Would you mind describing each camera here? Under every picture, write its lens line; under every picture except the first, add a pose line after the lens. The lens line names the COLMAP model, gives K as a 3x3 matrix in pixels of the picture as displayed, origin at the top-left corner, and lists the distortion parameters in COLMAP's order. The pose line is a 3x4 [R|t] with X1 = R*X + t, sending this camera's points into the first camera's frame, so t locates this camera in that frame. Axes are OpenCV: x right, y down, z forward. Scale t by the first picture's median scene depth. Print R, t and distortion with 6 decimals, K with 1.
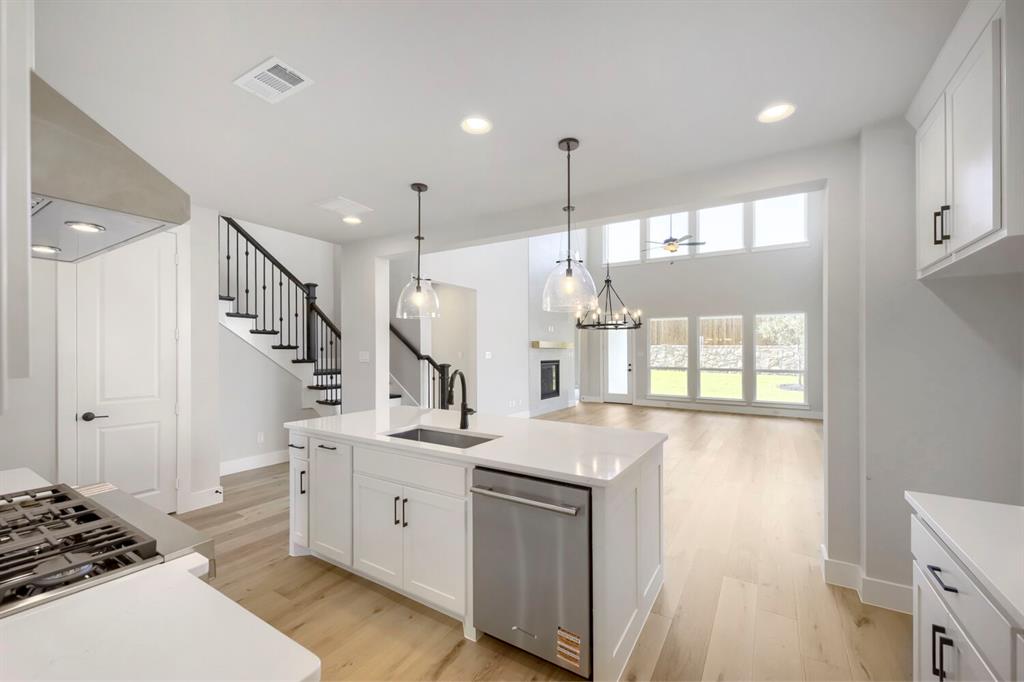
lens RADIAL K [[413.3, 0, 510.9], [0, 413.3, 341.4], [0, 0, 1]] dist [-0.003550, -0.000758]
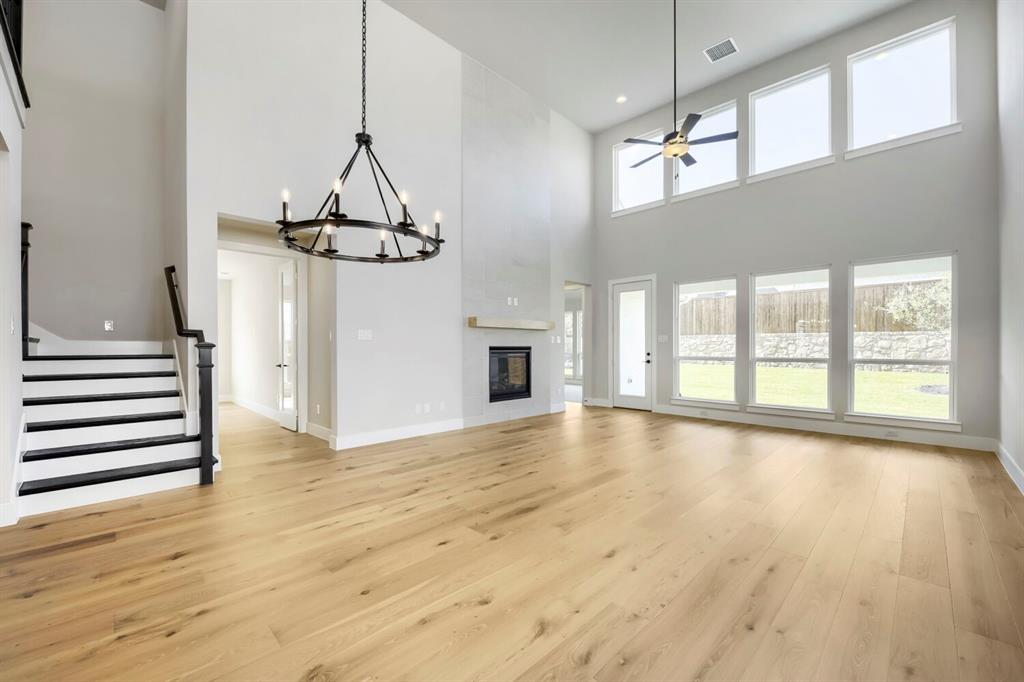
lens RADIAL K [[413.3, 0, 507.3], [0, 413.3, 347.9], [0, 0, 1]] dist [-0.003550, -0.000758]
pose [[0.974263, -0.005015, -0.225361, 0.231407], [0.010648, 0.999660, 0.023785, 0.029864], [0.225165, -0.025572, 0.973985, 0.298693]]
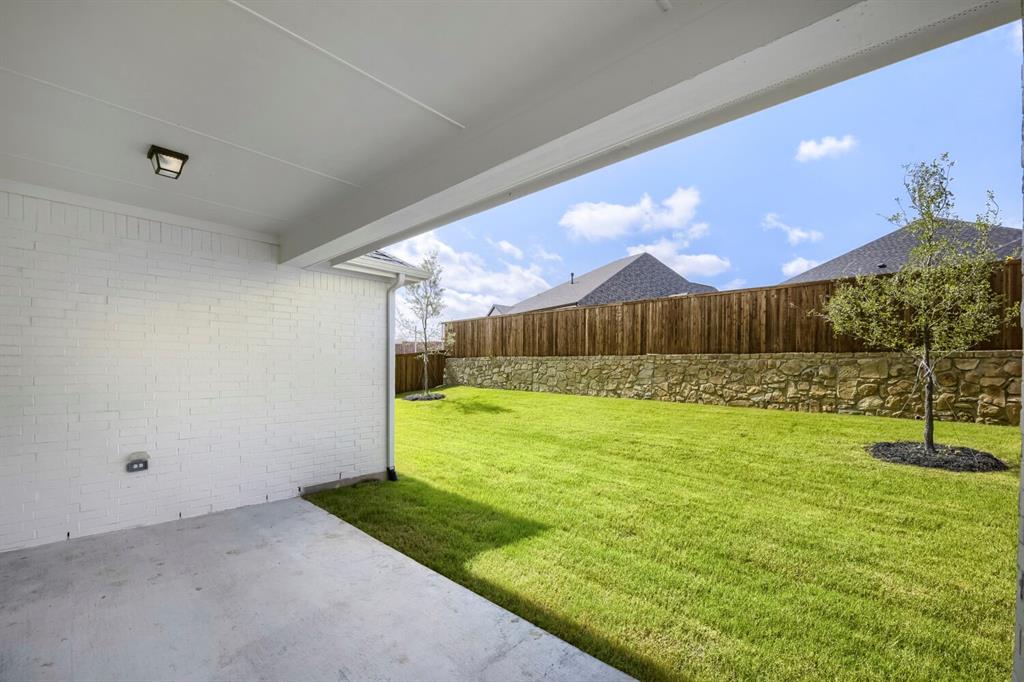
lens RADIAL K [[413.3, 0, 513.3], [0, 413.3, 373.9], [0, 0, 1]] dist [-0.003550, -0.000758]
pose [[0.982400, 0.003610, -0.186757, 0.685456], [0.003507, 0.999280, 0.037766, 0.031898], [0.186759, -0.037757, 0.981680, 0.971865]]
